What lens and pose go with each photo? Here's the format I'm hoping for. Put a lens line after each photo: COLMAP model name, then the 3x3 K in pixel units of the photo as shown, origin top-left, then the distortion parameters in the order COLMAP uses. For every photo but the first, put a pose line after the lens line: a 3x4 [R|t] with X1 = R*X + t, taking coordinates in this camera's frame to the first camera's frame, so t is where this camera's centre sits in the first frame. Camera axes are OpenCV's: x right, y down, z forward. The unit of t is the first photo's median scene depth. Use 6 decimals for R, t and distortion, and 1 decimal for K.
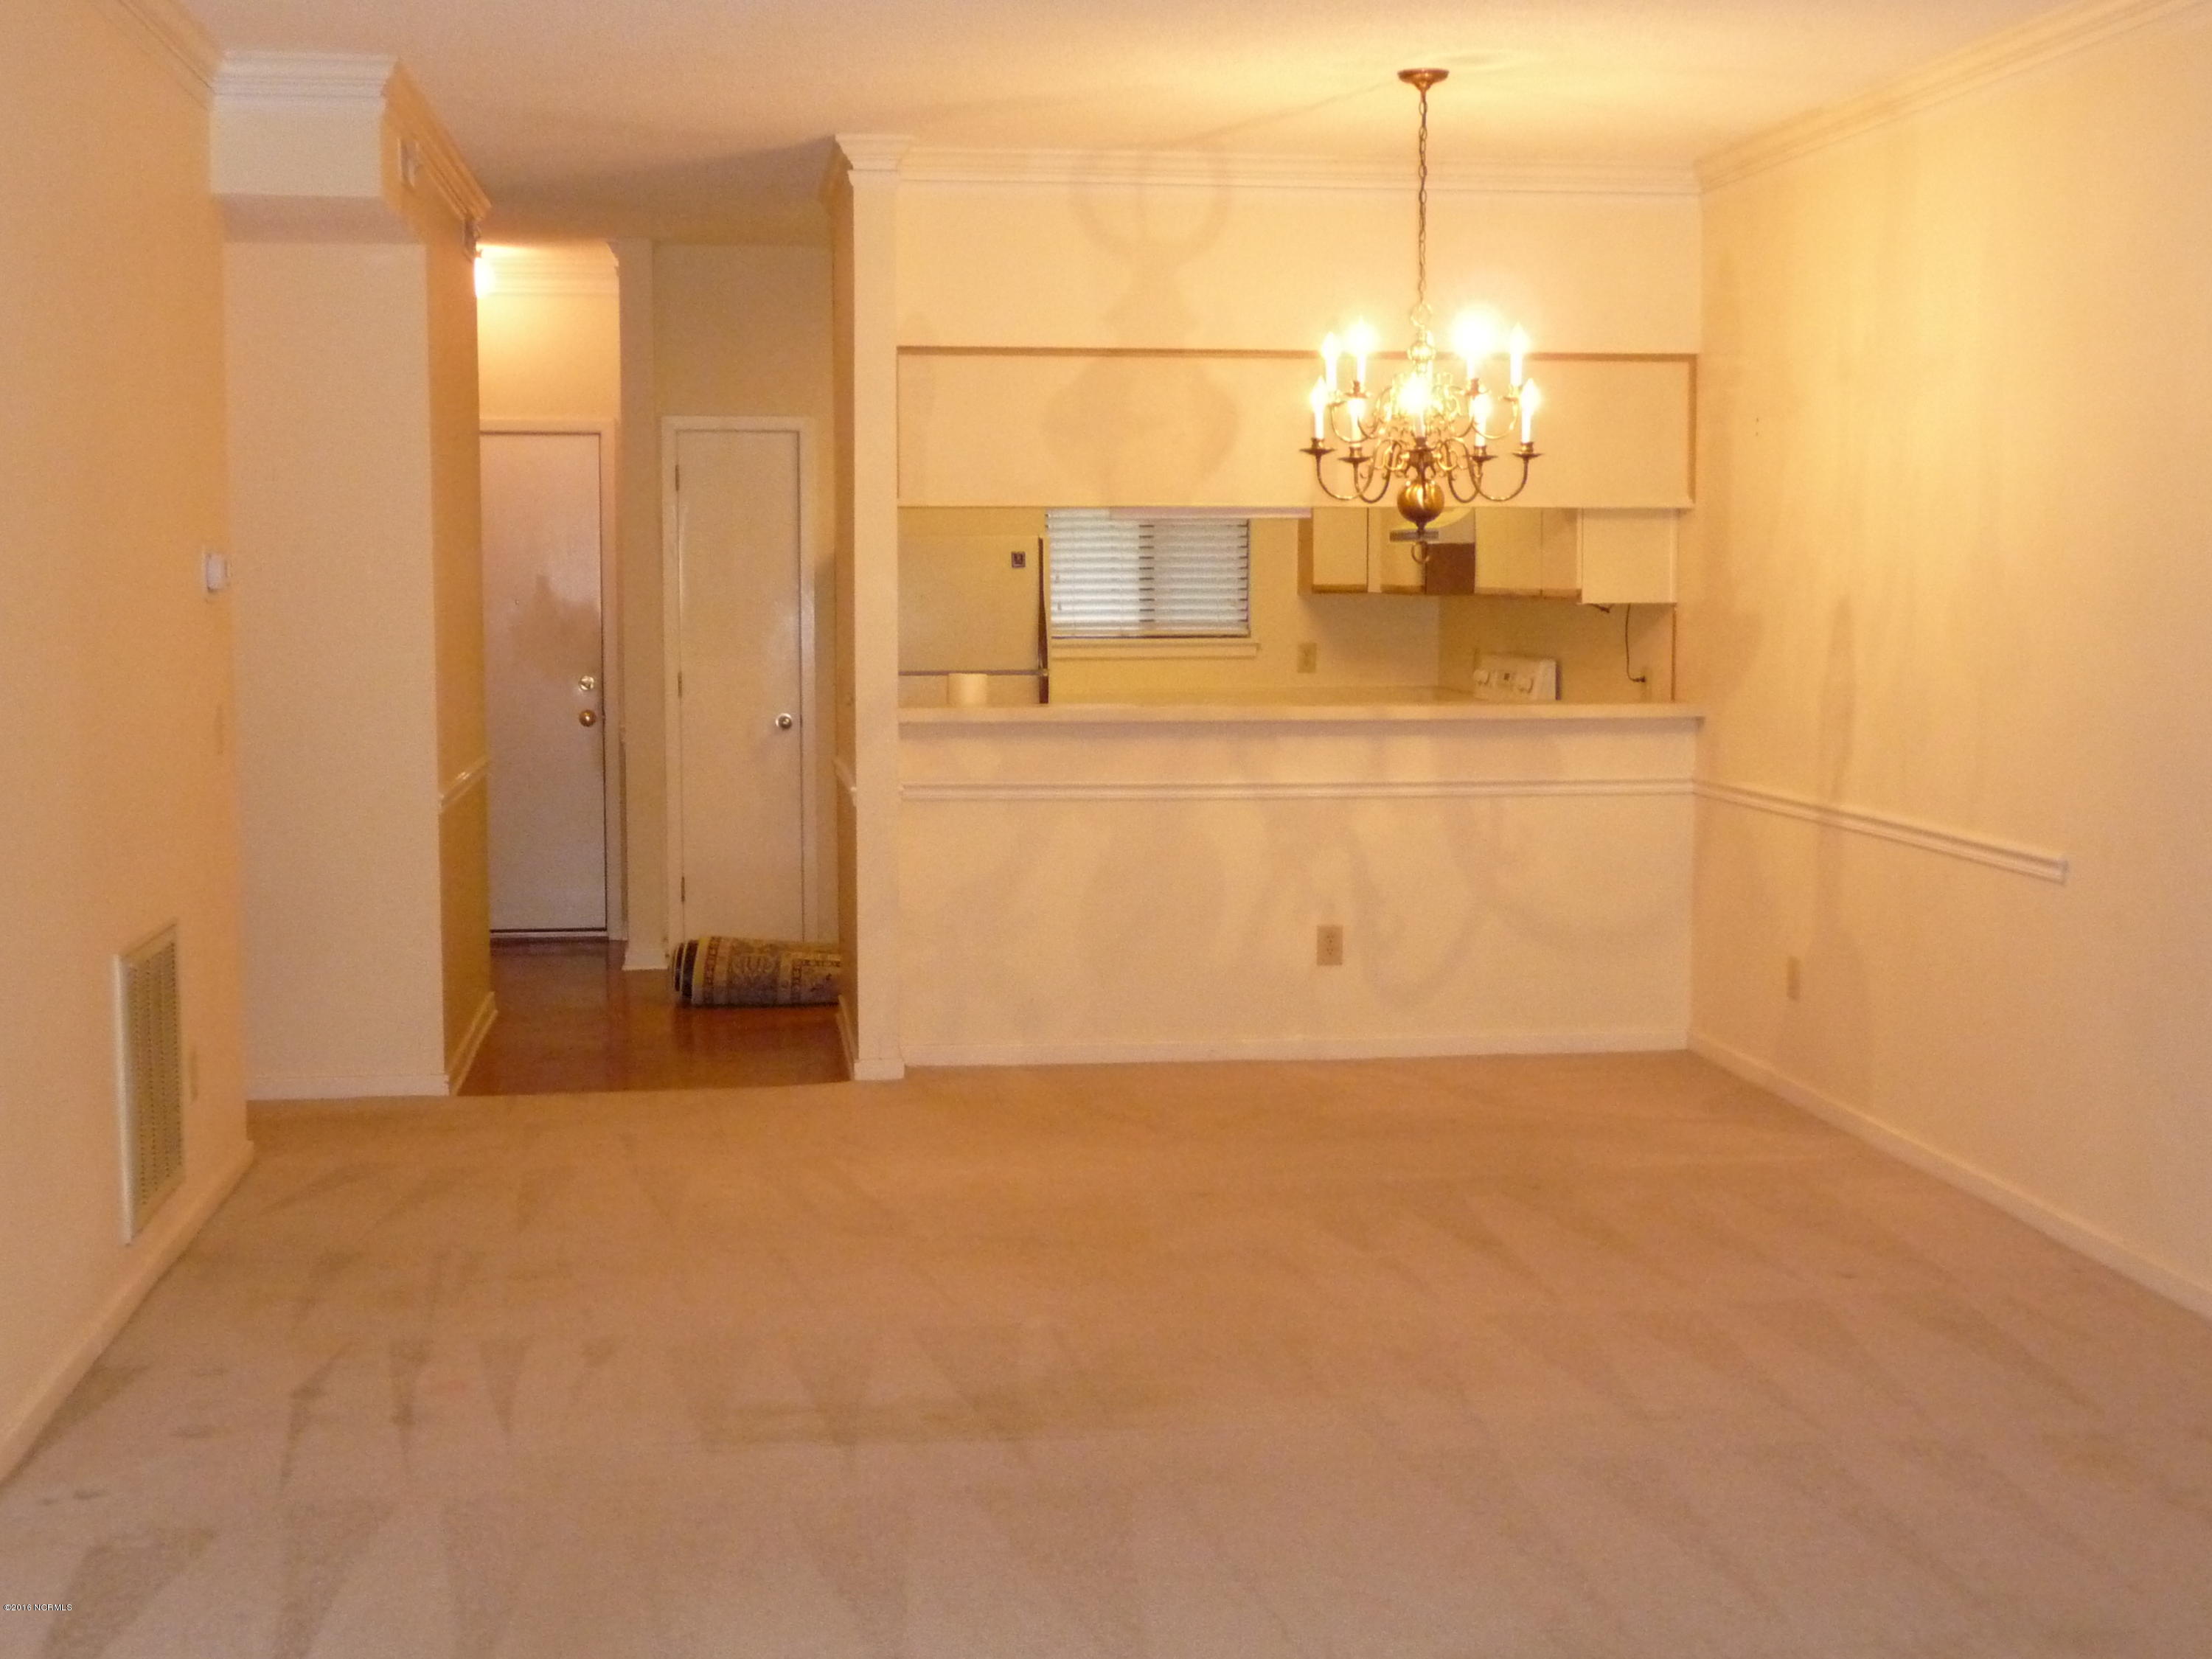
lens RADIAL K [[2784.8, 0, 1108.0], [0, 2784.8, 787.3], [0, 0, 1]] dist [-0.017383, 0.010740]
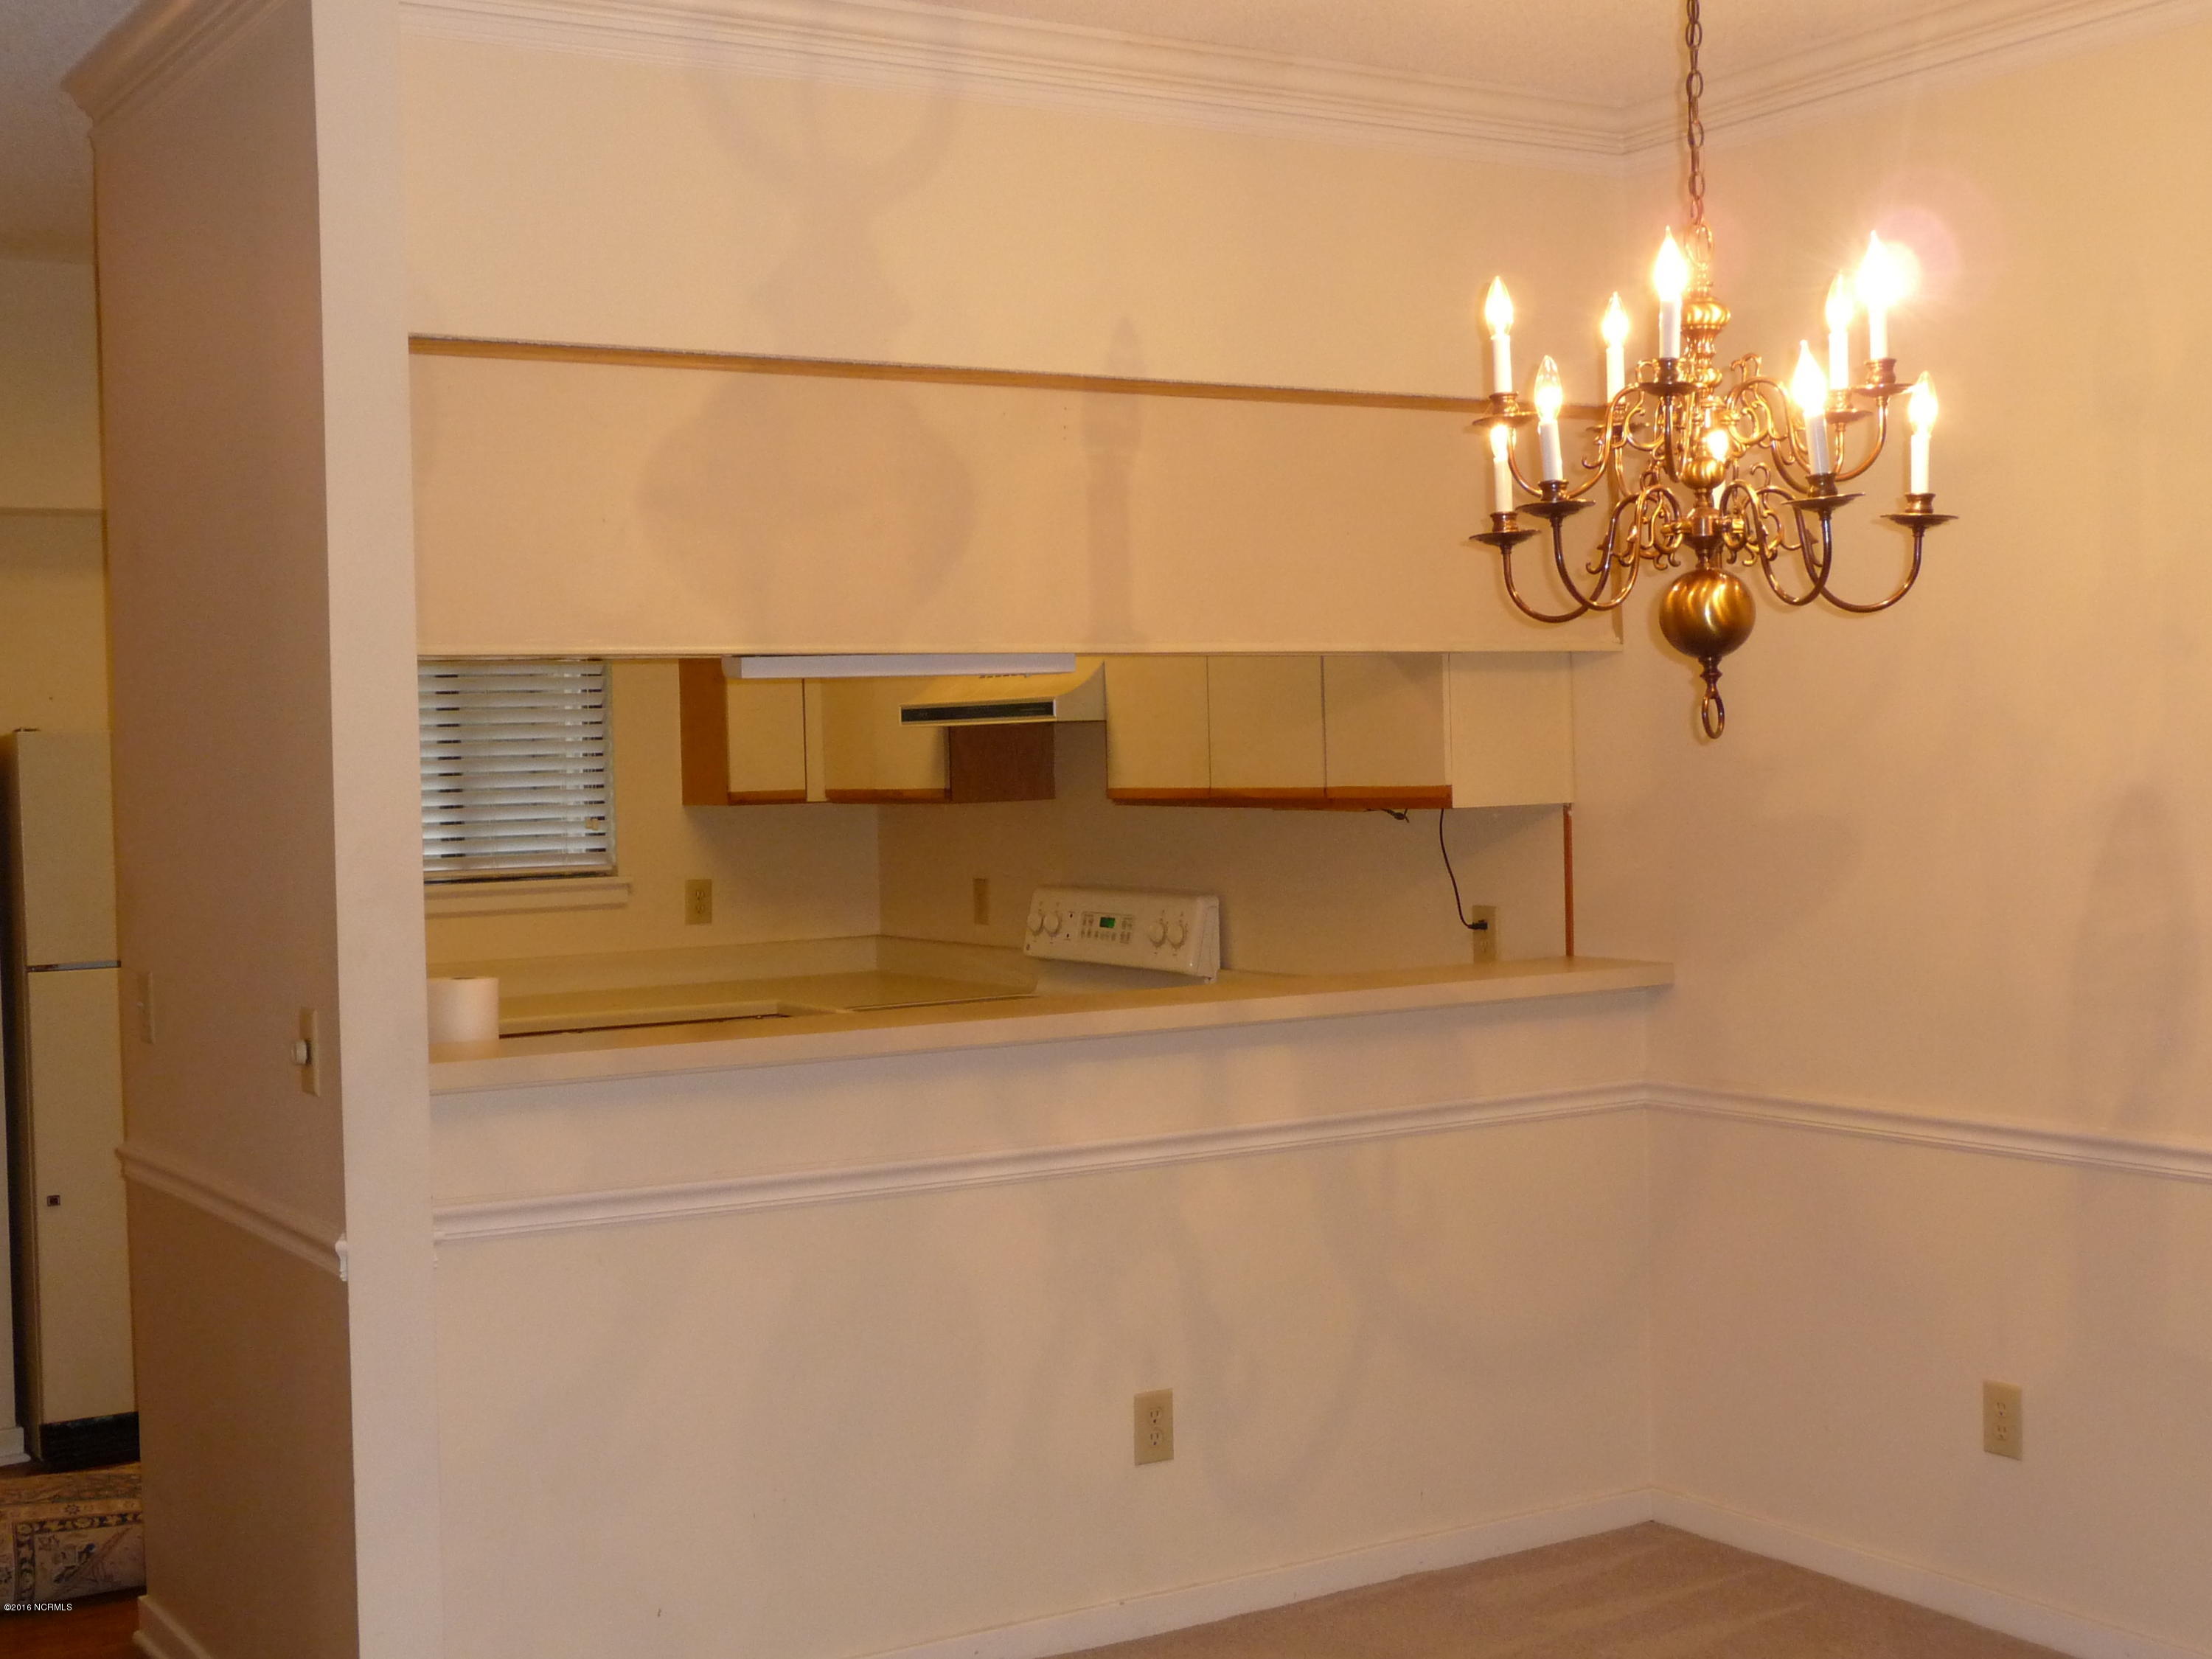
lens RADIAL K [[2784.8, 0, 1108.0], [0, 2784.8, 787.3], [0, 0, 1]] dist [-0.017383, 0.010740]
pose [[0.910626, -0.025762, 0.412427, -0.154257], [0.055606, 0.996617, -0.060523, -0.038127], [-0.409473, 0.078047, 0.908978, 0.477402]]
